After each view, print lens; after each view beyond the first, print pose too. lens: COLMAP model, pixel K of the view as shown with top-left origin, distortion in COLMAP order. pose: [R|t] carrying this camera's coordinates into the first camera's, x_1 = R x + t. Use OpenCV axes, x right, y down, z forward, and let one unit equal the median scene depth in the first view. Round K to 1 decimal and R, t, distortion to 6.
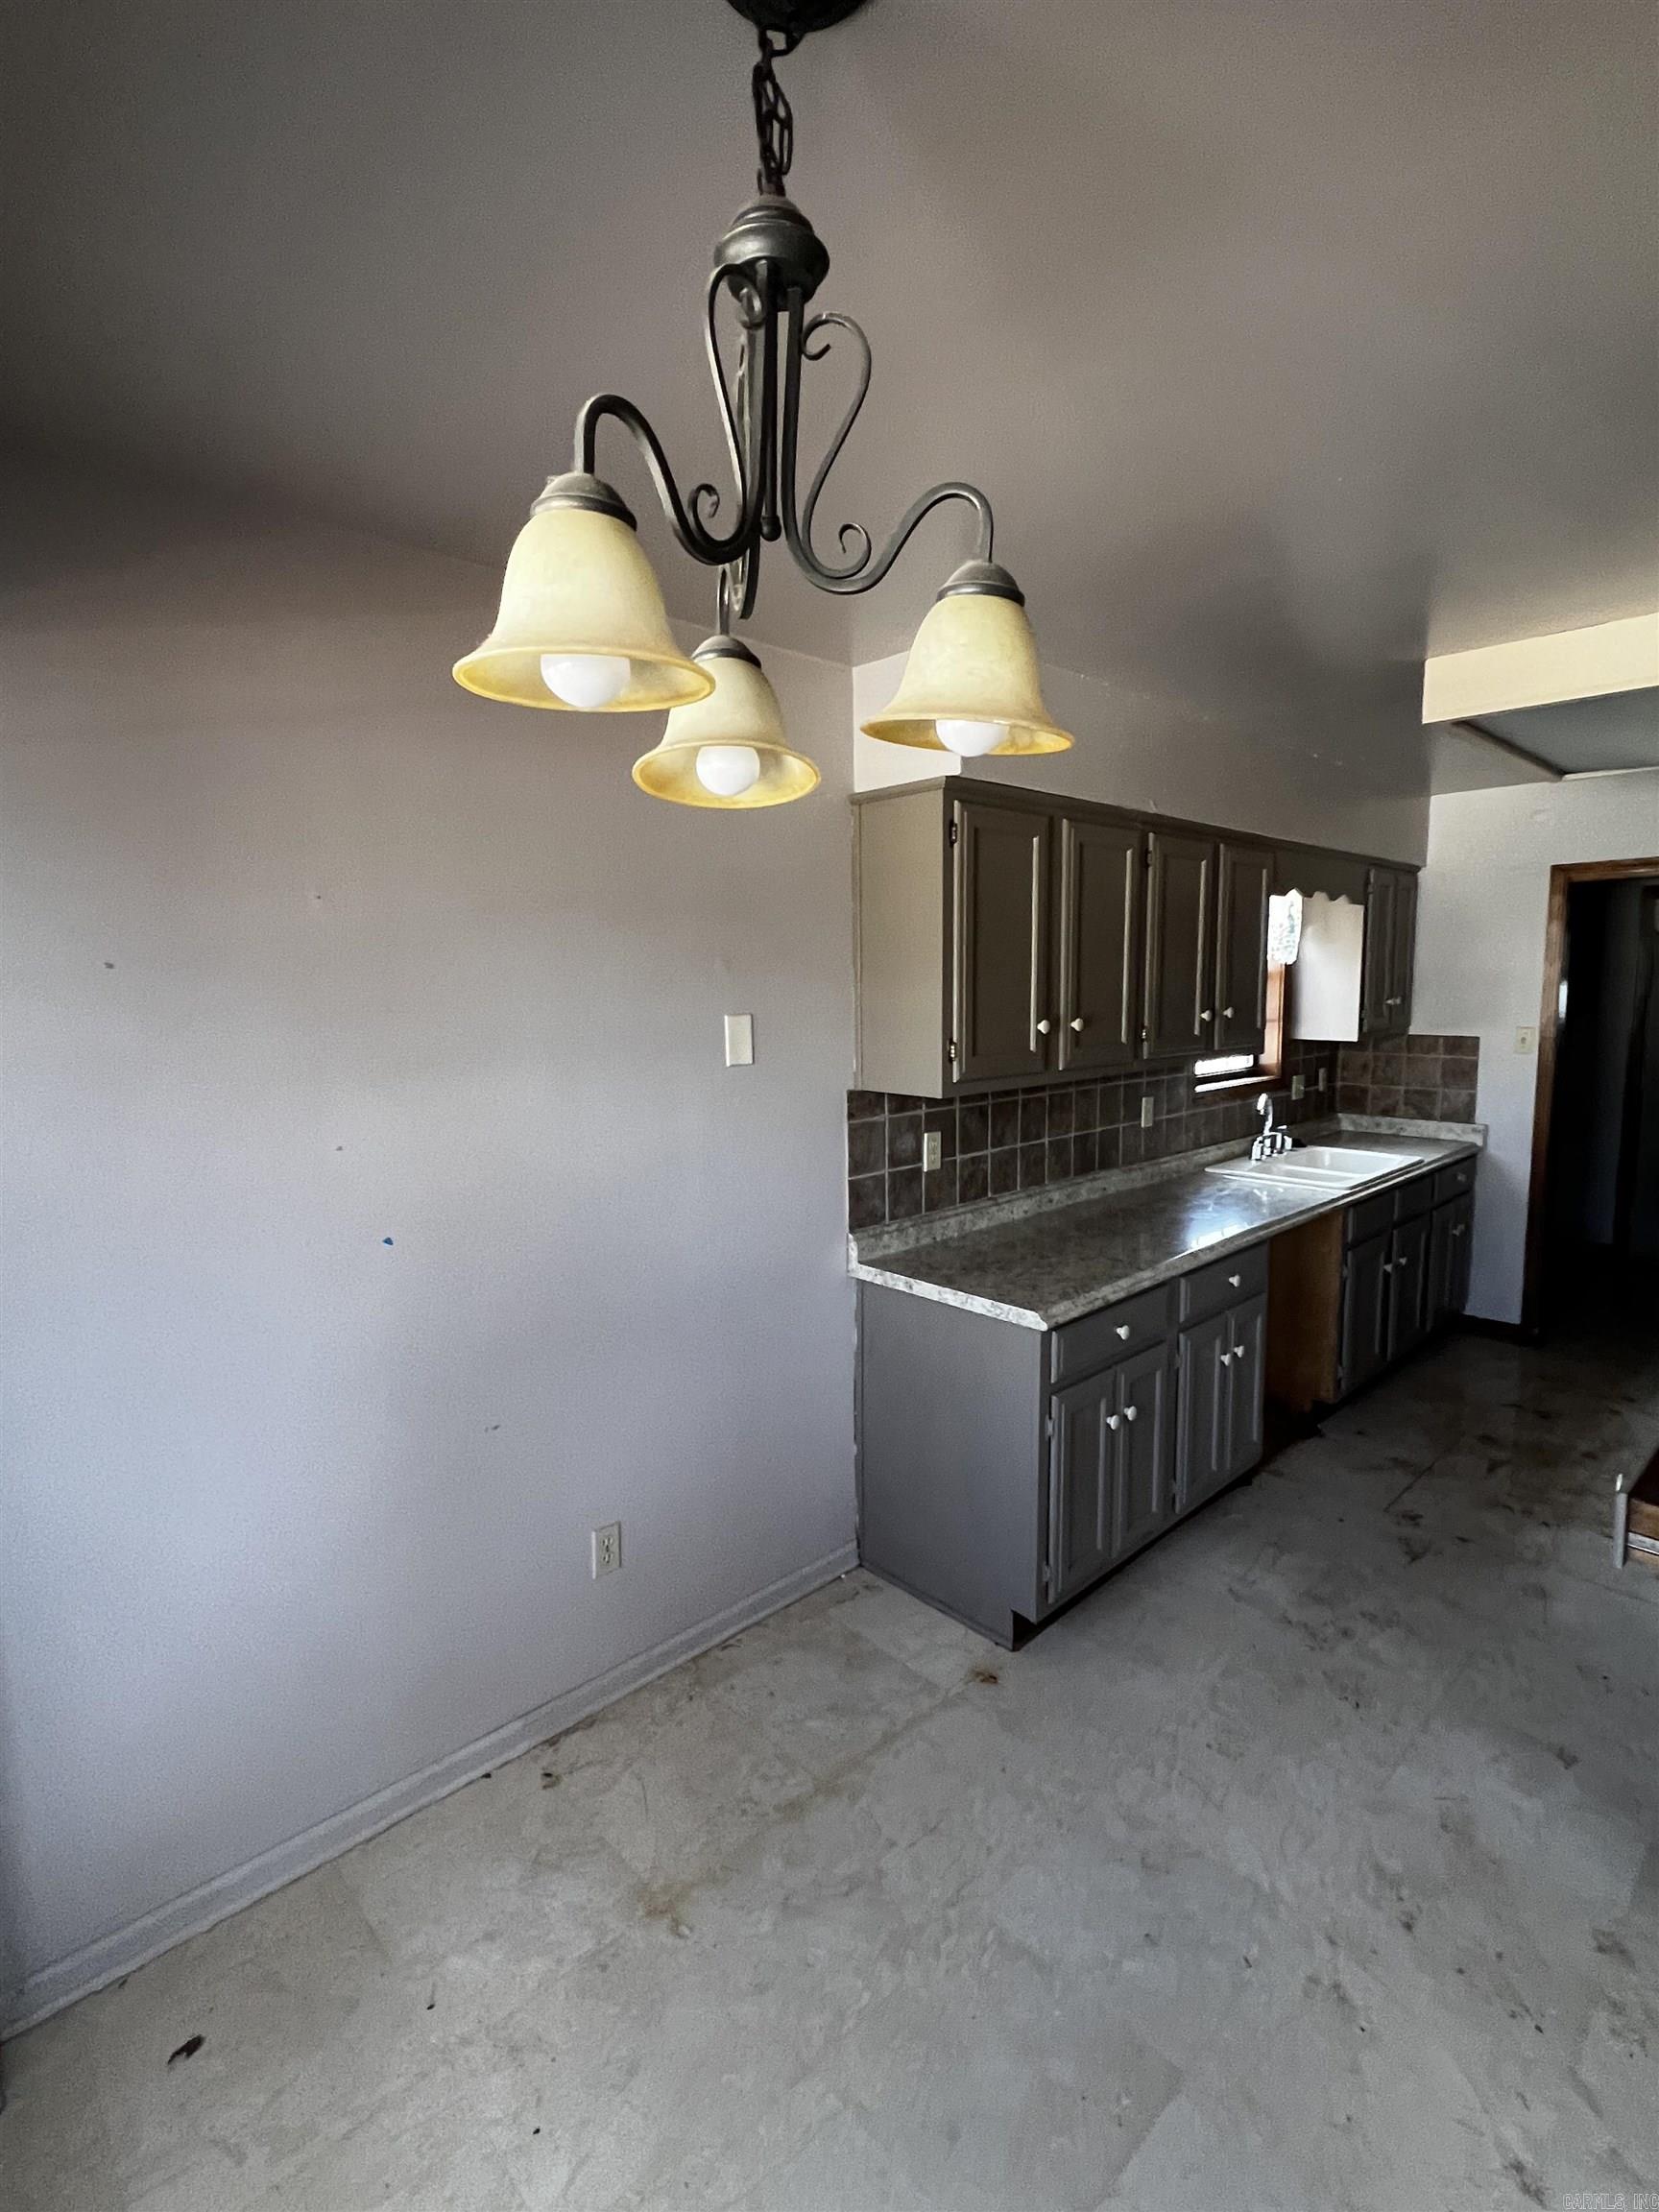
lens RADIAL K [[1057.6, 0, 829.5], [0, 1057.6, 1106.0], [0, 0, 1]] dist [-0.003670, -0.000320]
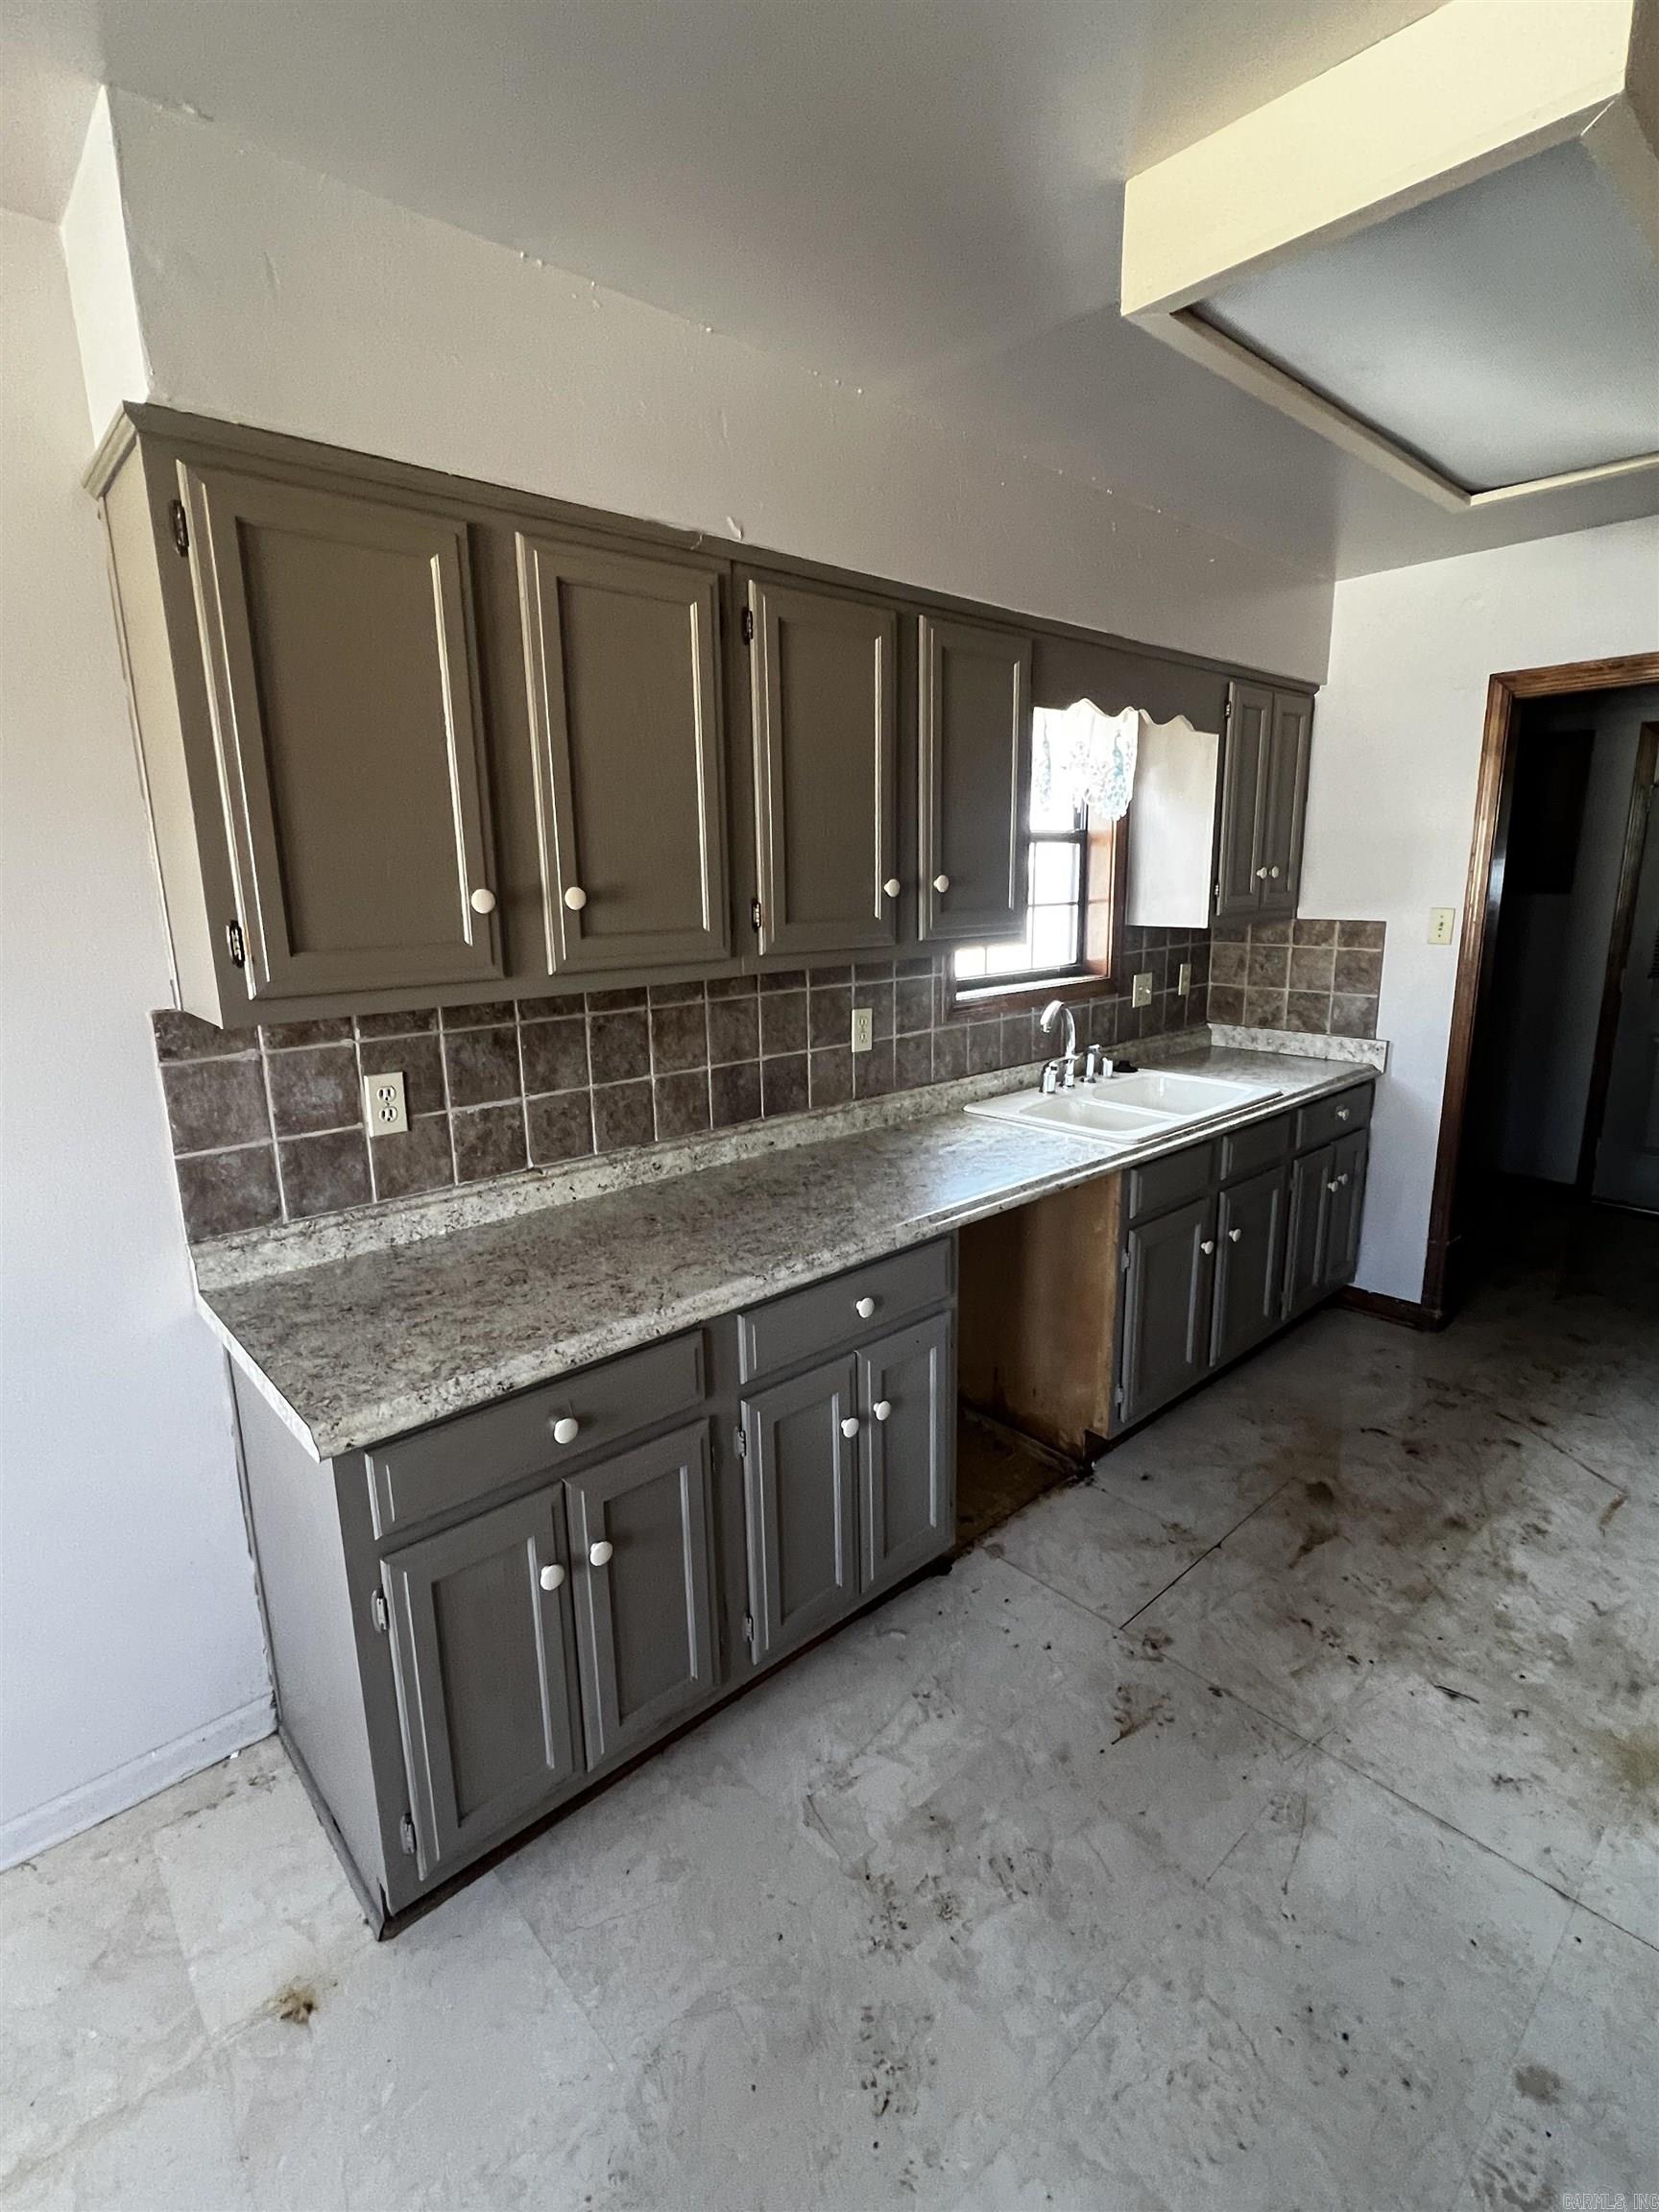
lens RADIAL K [[1054.3, 0, 829.5], [0, 1054.3, 1106.0], [0, 0, 1]] dist [0.000116, -0.000240]
pose [[0.999757, 0.000091, -0.022059, 0.314549], [0.002150, 0.994829, 0.101539, -0.016442], [0.021954, -0.101562, 0.994587, 0.318079]]
